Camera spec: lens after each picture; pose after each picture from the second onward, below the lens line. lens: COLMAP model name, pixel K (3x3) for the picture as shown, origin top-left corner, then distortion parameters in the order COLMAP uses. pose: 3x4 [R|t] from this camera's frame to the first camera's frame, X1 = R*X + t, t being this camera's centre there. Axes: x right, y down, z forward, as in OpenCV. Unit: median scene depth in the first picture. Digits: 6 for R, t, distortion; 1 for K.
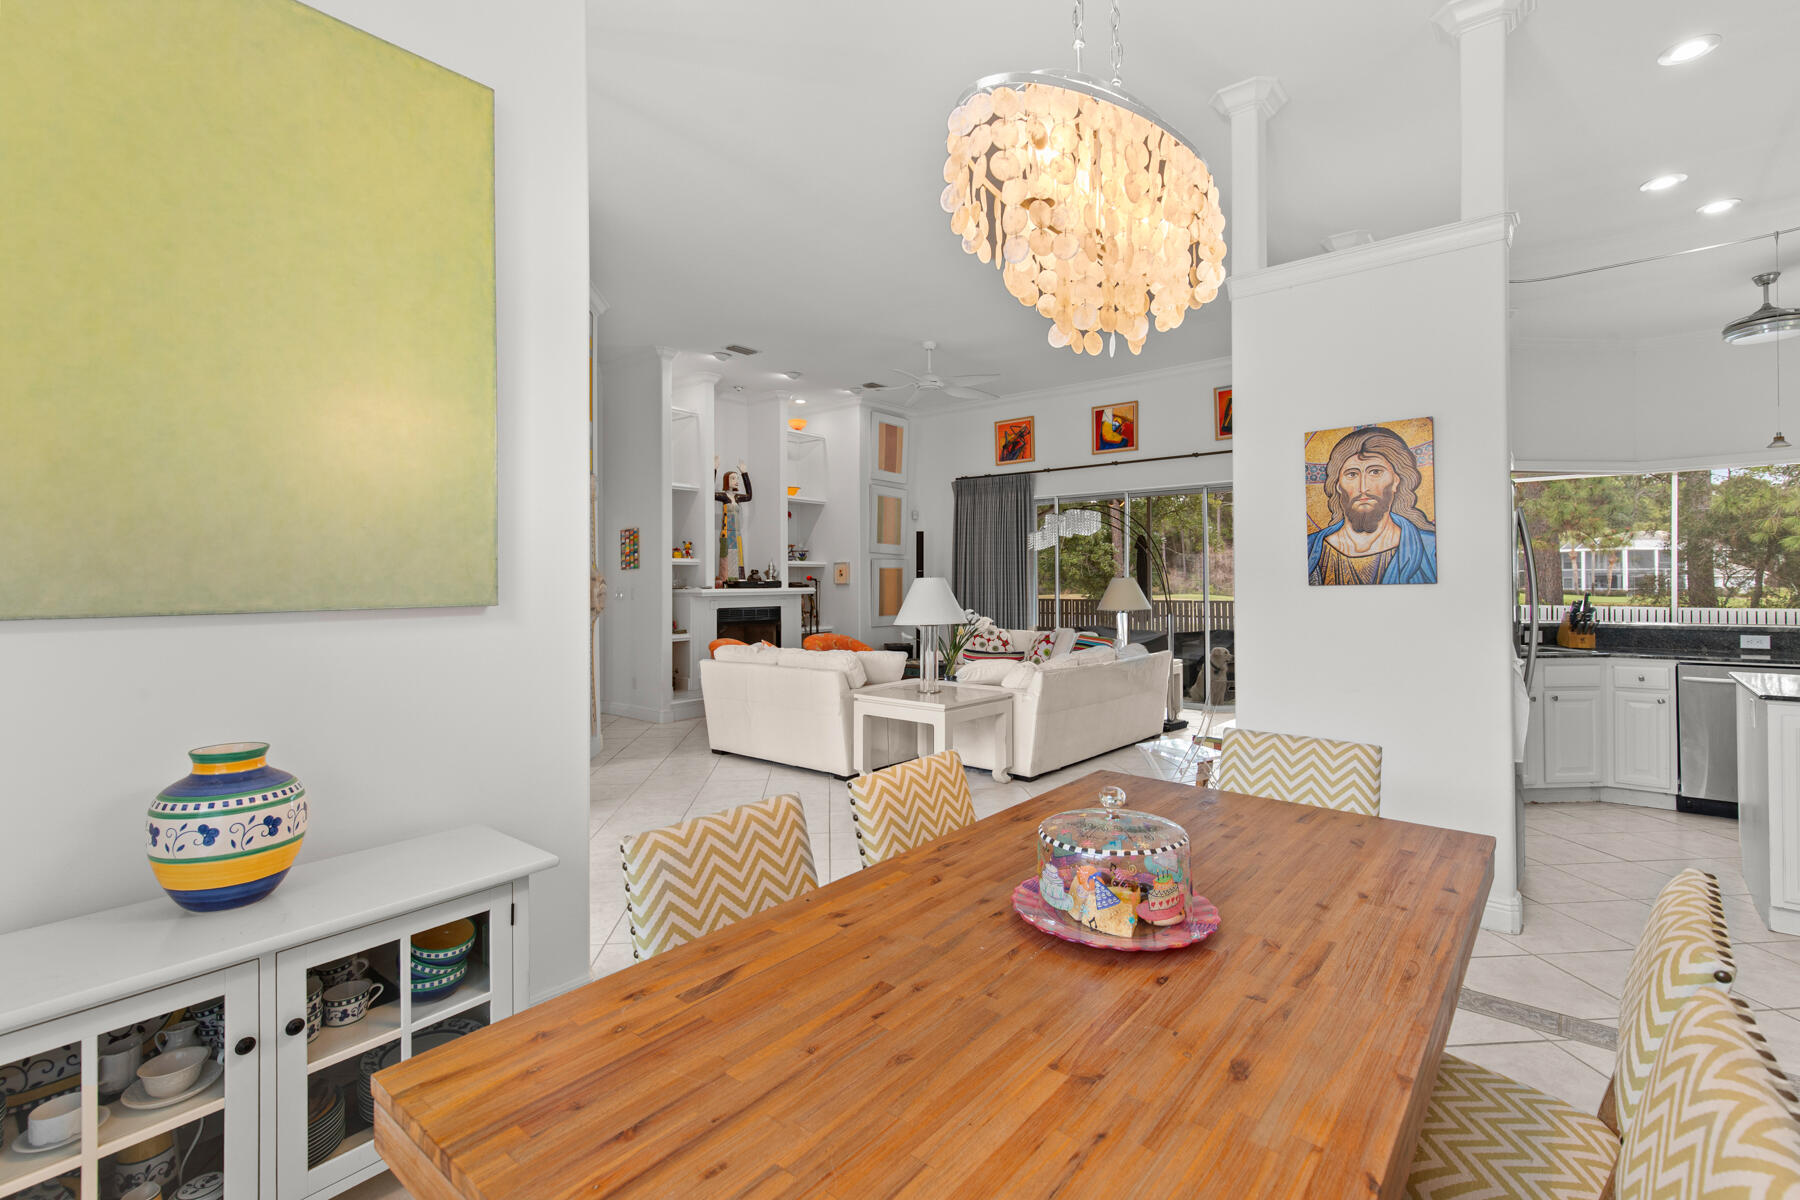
lens RADIAL K [[816.6, 0, 915.5], [0, 816.6, 584.2], [0, 0, 1]] dist [-0.001012, -0.000737]
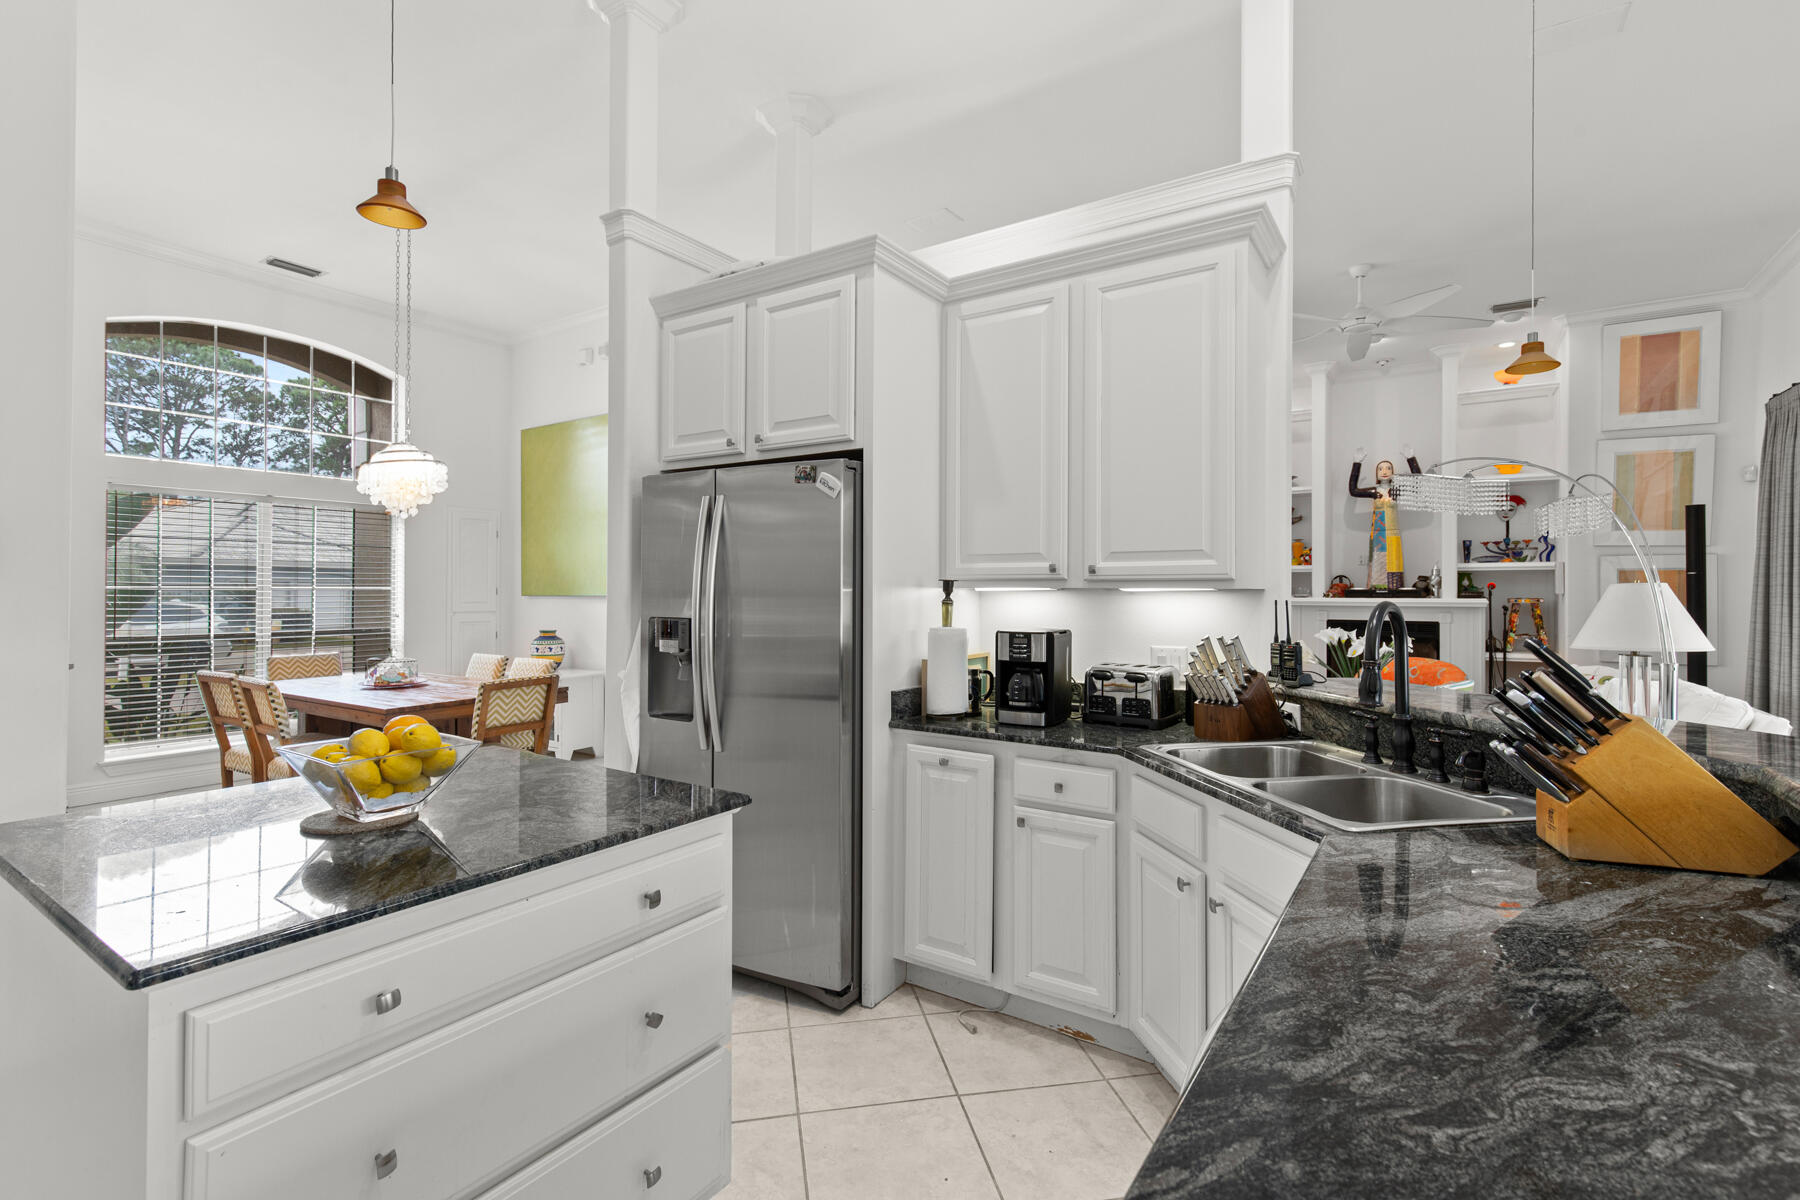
lens RADIAL K [[816.6, 0, 894.7], [0, 816.6, 585.9], [0, 0, 1]] dist [-0.001012, -0.000737]
pose [[0.099495, -0.003151, -0.995033, 0.561791], [-0.007110, 0.999967, -0.003877, -0.000659], [0.995013, 0.007460, 0.099469, 0.402796]]
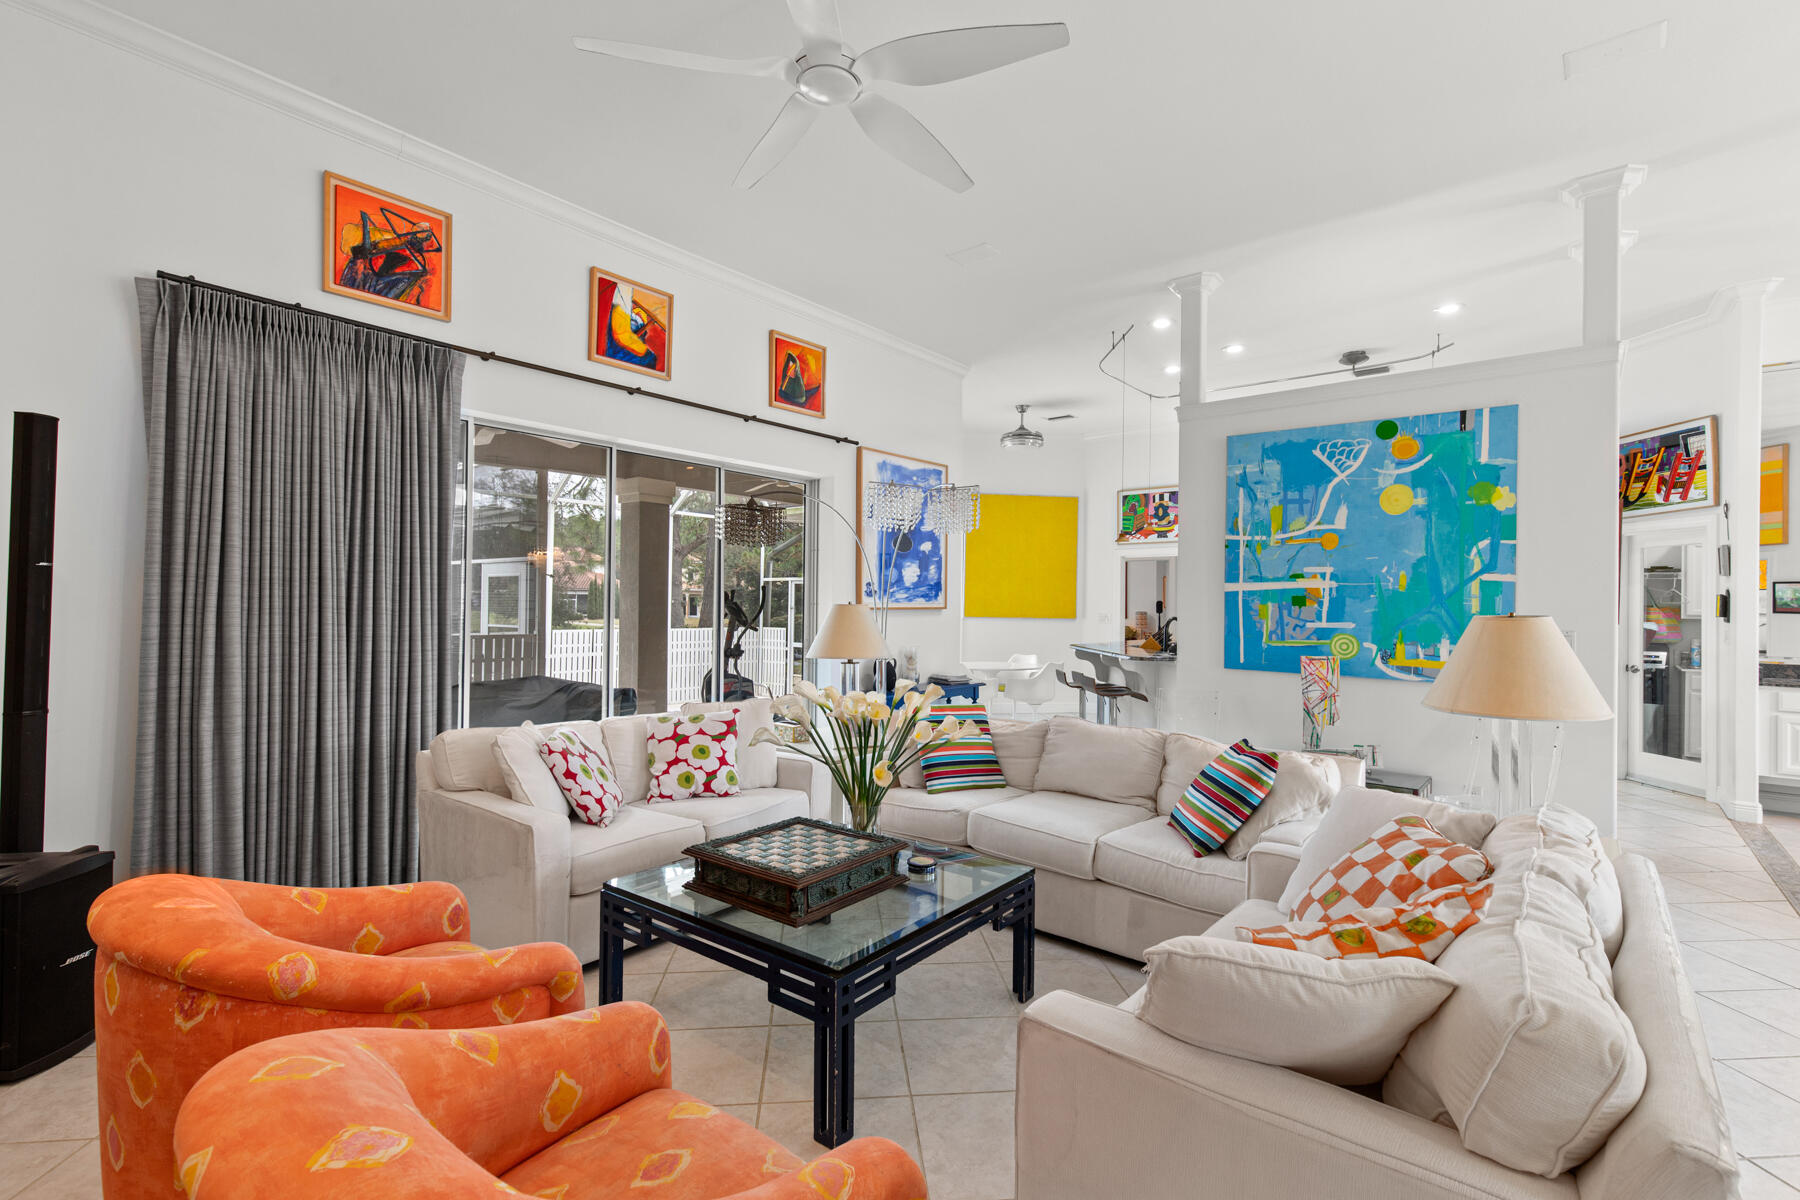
lens RADIAL K [[816.6, 0, 903.5], [0, 816.6, 602.1], [0, 0, 1]] dist [-0.001012, -0.000737]
pose [[-0.011085, 0.006269, 0.999919, -0.278082], [-0.009590, 0.999934, -0.006375, -0.005701], [-0.999893, -0.009660, -0.011025, 0.768013]]
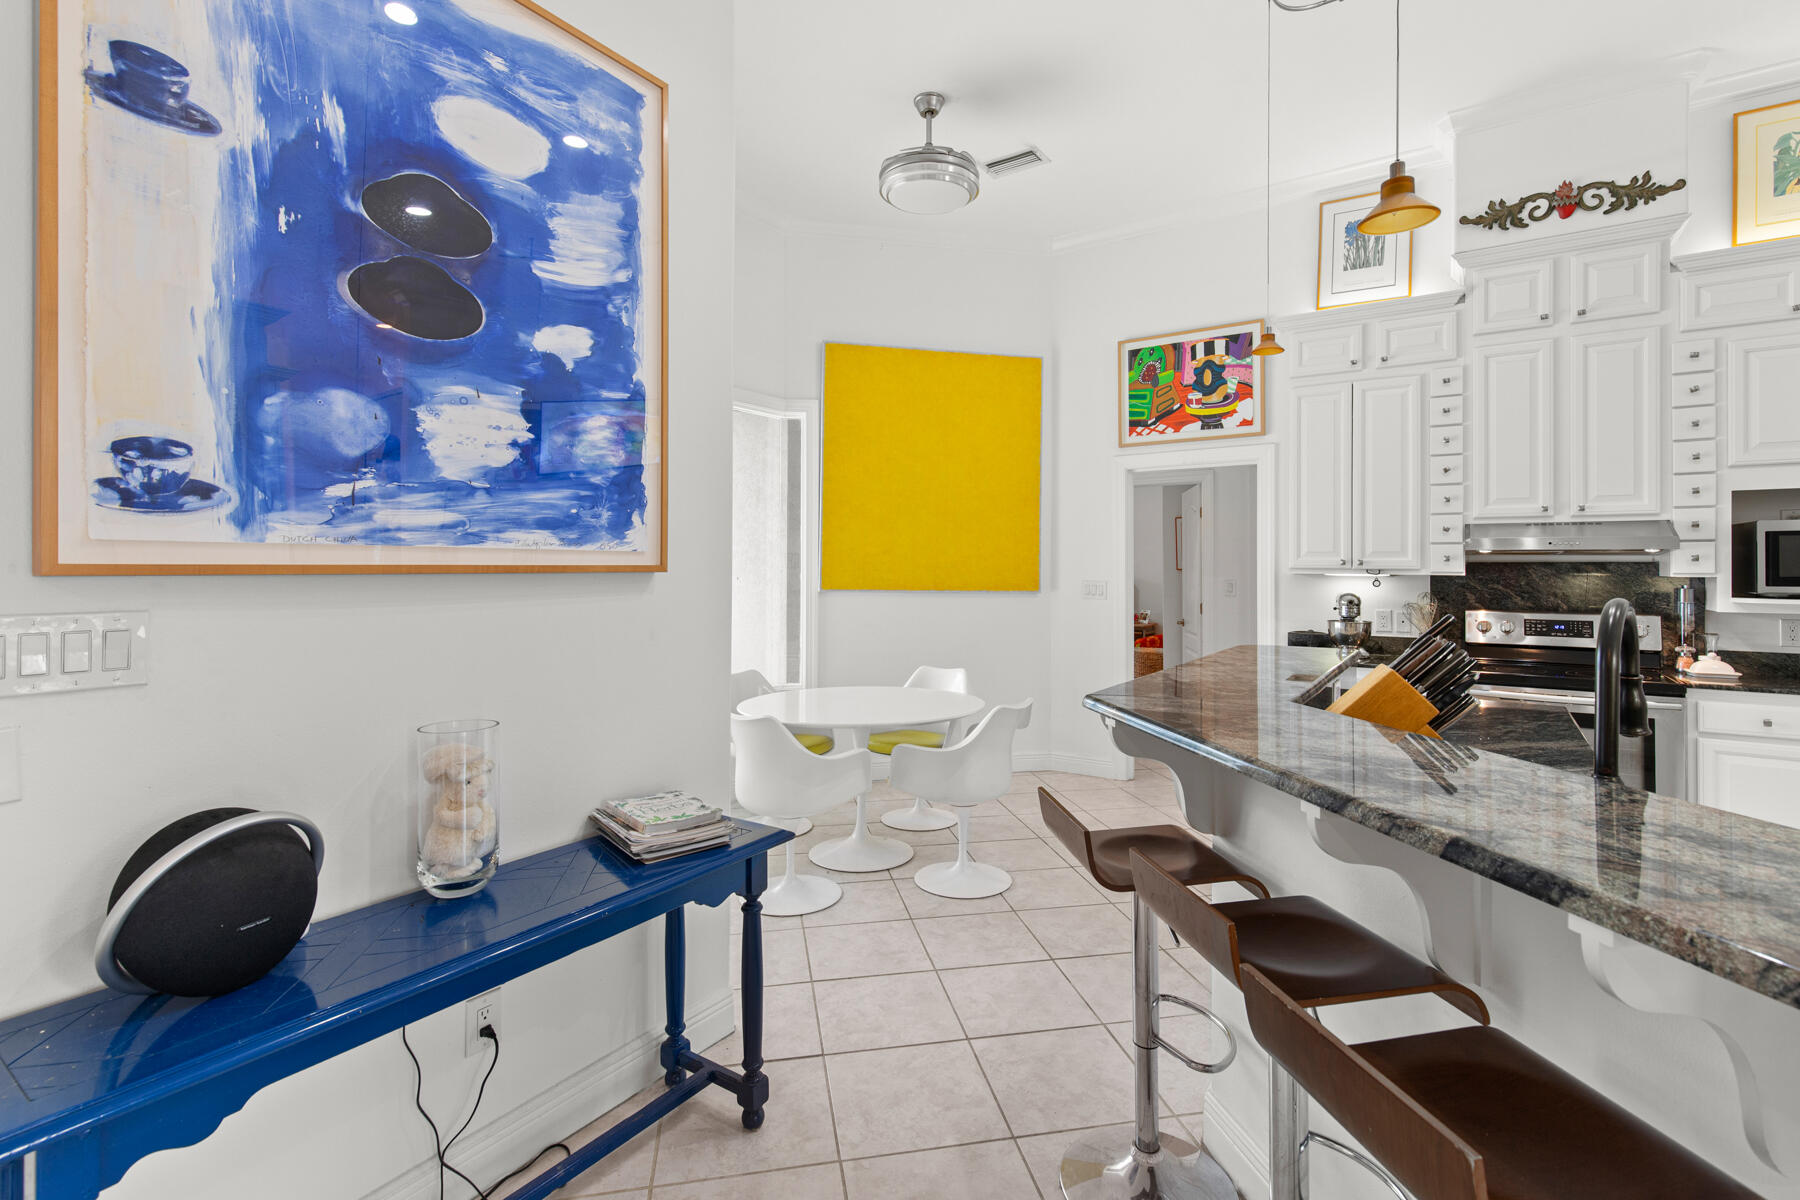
lens RADIAL K [[816.6, 0, 897.5], [0, 816.6, 582.5], [0, 0, 1]] dist [-0.001012, -0.000737]
pose [[-0.094678, -0.008505, 0.995472, 0.251361], [-0.001674, 0.999963, 0.008384, -0.003419], [-0.995507, -0.000873, -0.094689, 0.677568]]
